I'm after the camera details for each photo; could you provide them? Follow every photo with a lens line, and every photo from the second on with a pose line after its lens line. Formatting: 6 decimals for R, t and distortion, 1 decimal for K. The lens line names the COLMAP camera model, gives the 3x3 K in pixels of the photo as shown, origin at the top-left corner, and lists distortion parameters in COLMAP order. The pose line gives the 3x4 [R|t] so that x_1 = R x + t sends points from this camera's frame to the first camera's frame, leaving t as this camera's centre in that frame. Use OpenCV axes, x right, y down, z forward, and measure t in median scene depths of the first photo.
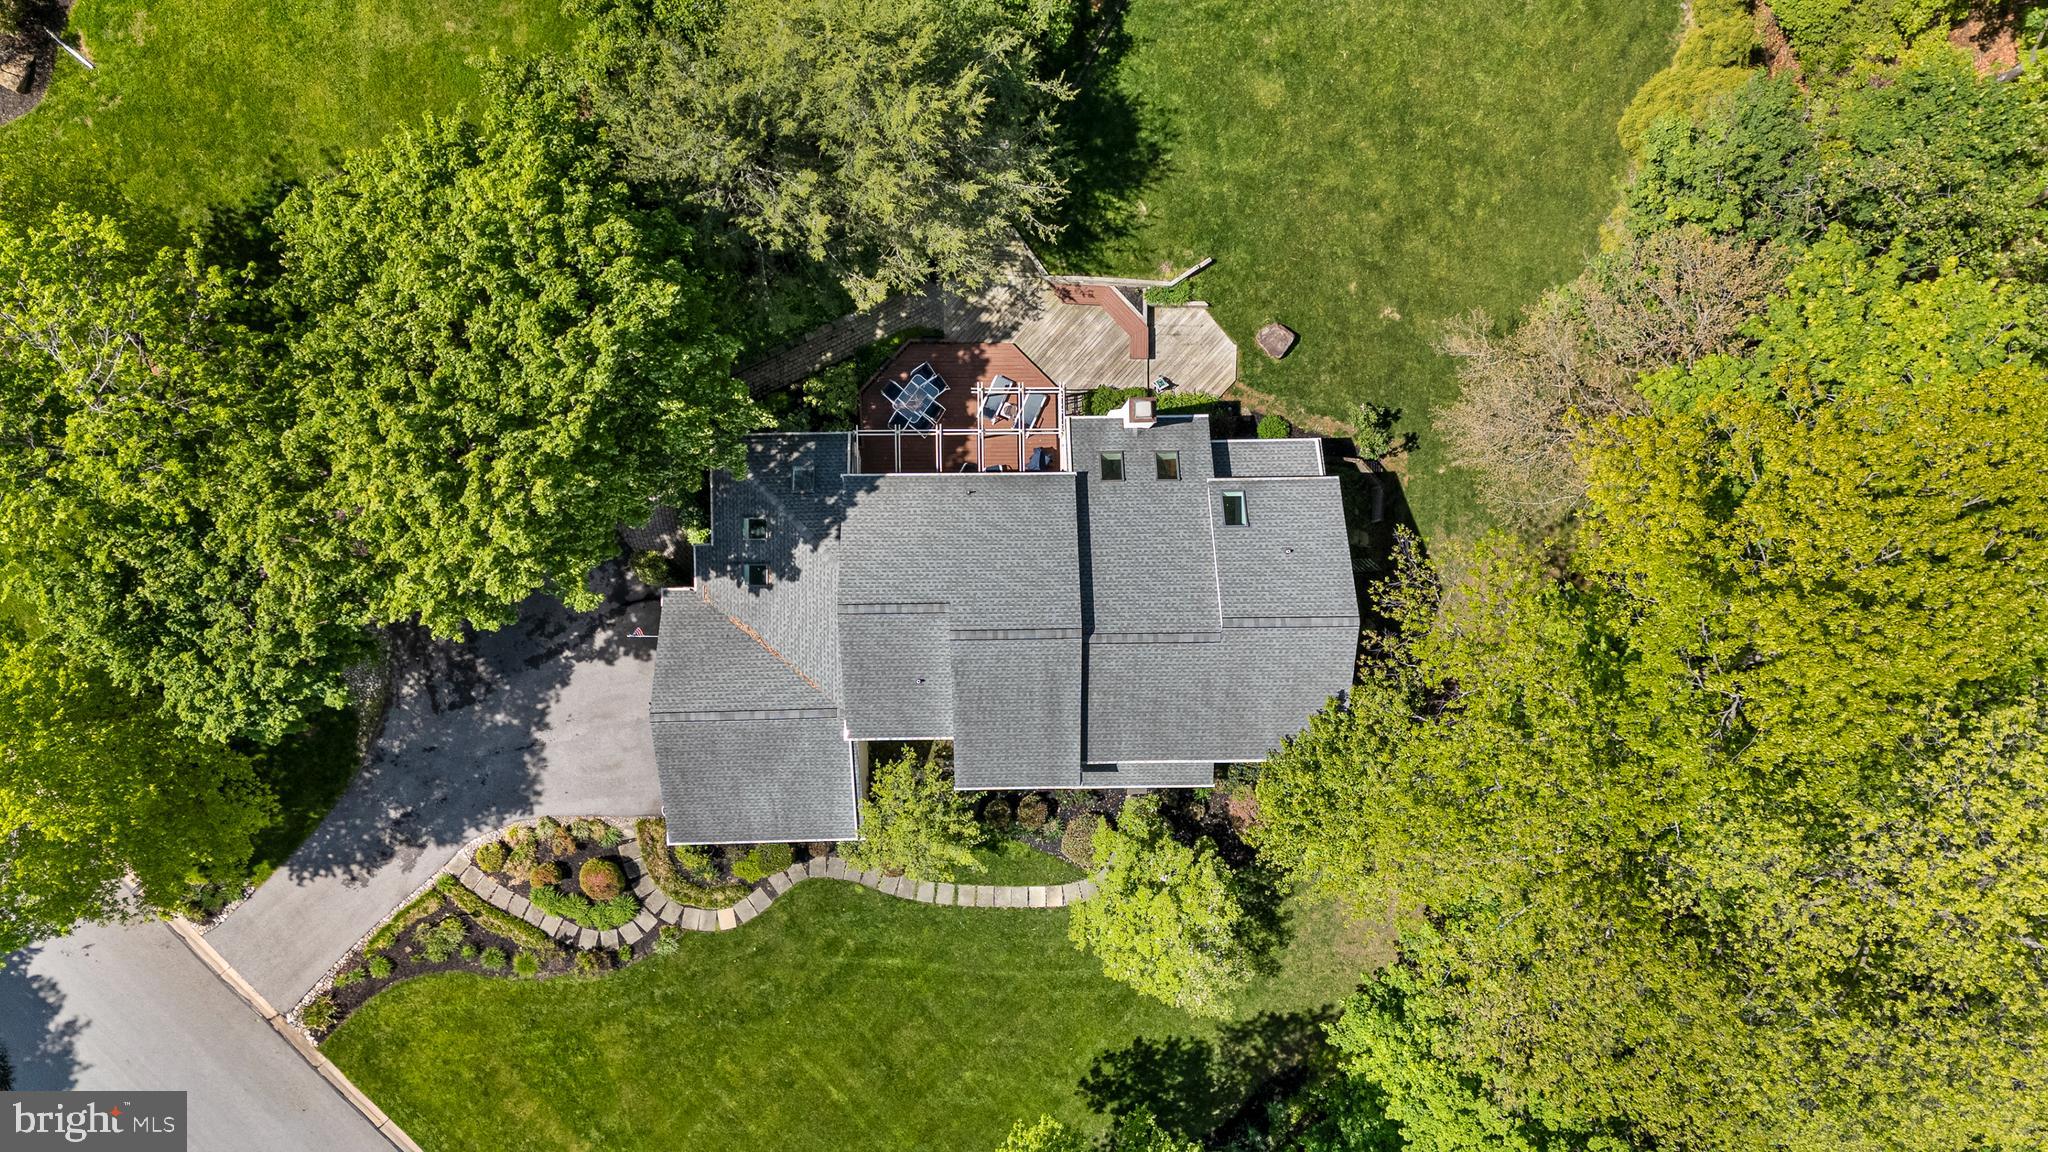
lens RADIAL K [[1501.9, 0, 1038.8], [0, 1501.9, 580.8], [0, 0, 1]] dist [0.103858, -0.105494]
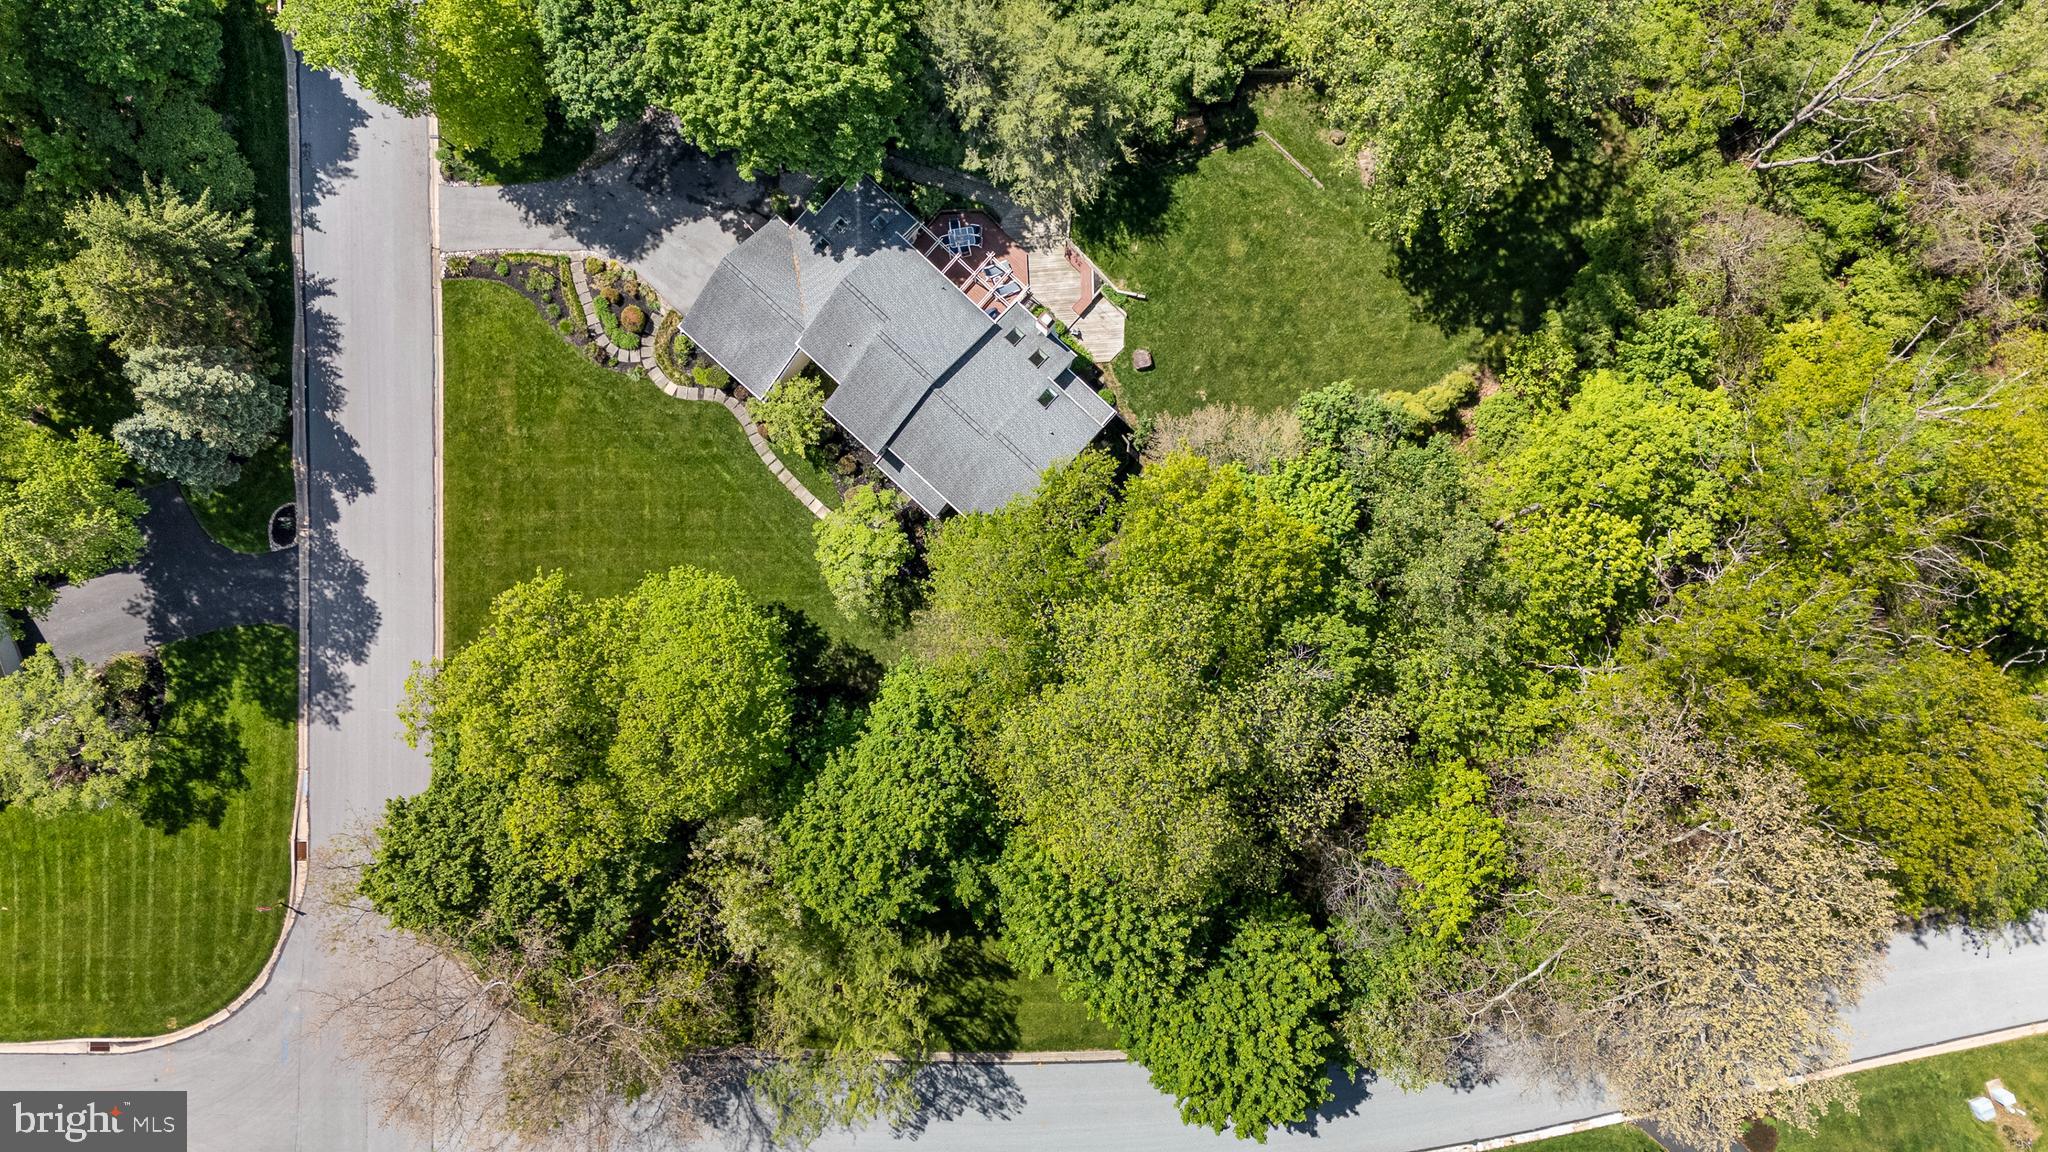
lens RADIAL K [[1466.0, 0, 1033.3], [0, 1466.0, 576.1], [0, 0, 1]] dist [0.152293, -0.345472]
pose [[0.734035, 0.679111, -0.000778, 0.249996], [-0.679055, 0.733959, -0.013713, 0.133801], [-0.008742, 0.010595, 0.999906, -0.695302]]
